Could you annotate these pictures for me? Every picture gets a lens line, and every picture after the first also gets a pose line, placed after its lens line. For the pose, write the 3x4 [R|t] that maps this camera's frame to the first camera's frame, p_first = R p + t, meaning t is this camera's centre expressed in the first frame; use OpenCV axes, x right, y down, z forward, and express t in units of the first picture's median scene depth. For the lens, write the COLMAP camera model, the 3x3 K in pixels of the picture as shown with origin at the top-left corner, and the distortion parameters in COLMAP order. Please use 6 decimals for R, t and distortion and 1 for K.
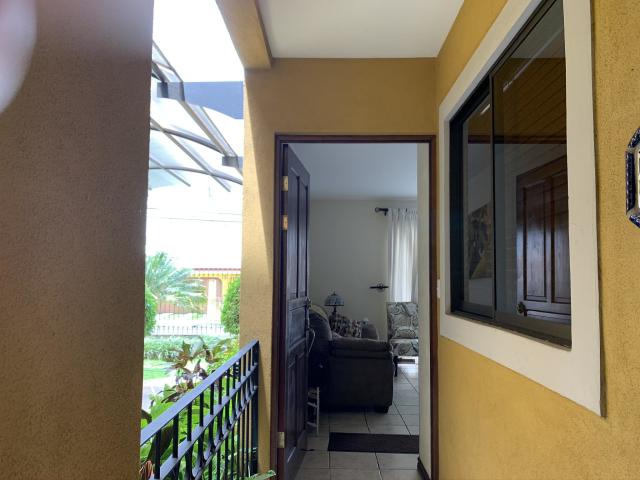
lens RADIAL K [[480.2, 0, 319.9], [0, 480.2, 224.5], [0, 0, 1]] dist [-0.014659, -0.007898]
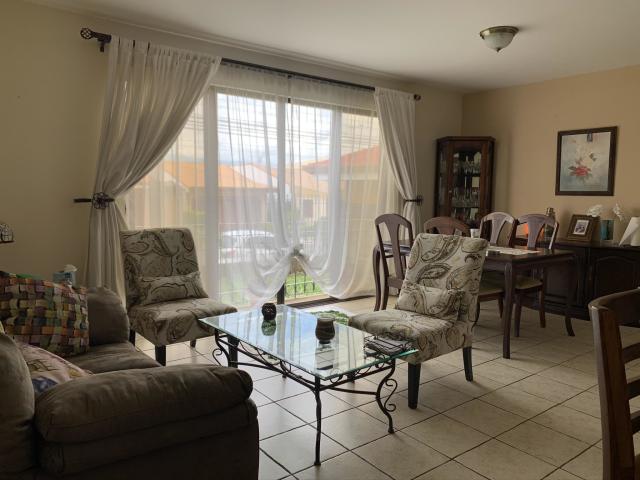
lens RADIAL K [[492.3, 0, 323.8], [0, 492.3, 236.9], [0, 0, 1]] dist [0.016478, -0.018680]
pose [[0.780222, -0.063223, 0.622300, -0.010839], [-0.071232, 0.979426, 0.188814, 0.057652], [-0.621434, -0.191644, 0.759666, 0.480296]]
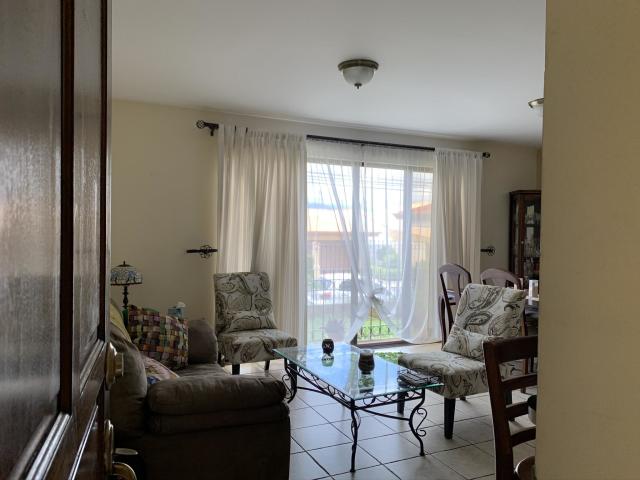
lens RADIAL K [[492.3, 0, 323.8], [0, 492.3, 236.9], [0, 0, 1]] dist [0.016478, -0.018680]
pose [[0.894822, -0.005565, 0.446389, -0.020776], [-0.052157, 0.991771, 0.116918, 0.030666], [-0.443366, -0.127903, 0.887168, 0.378126]]
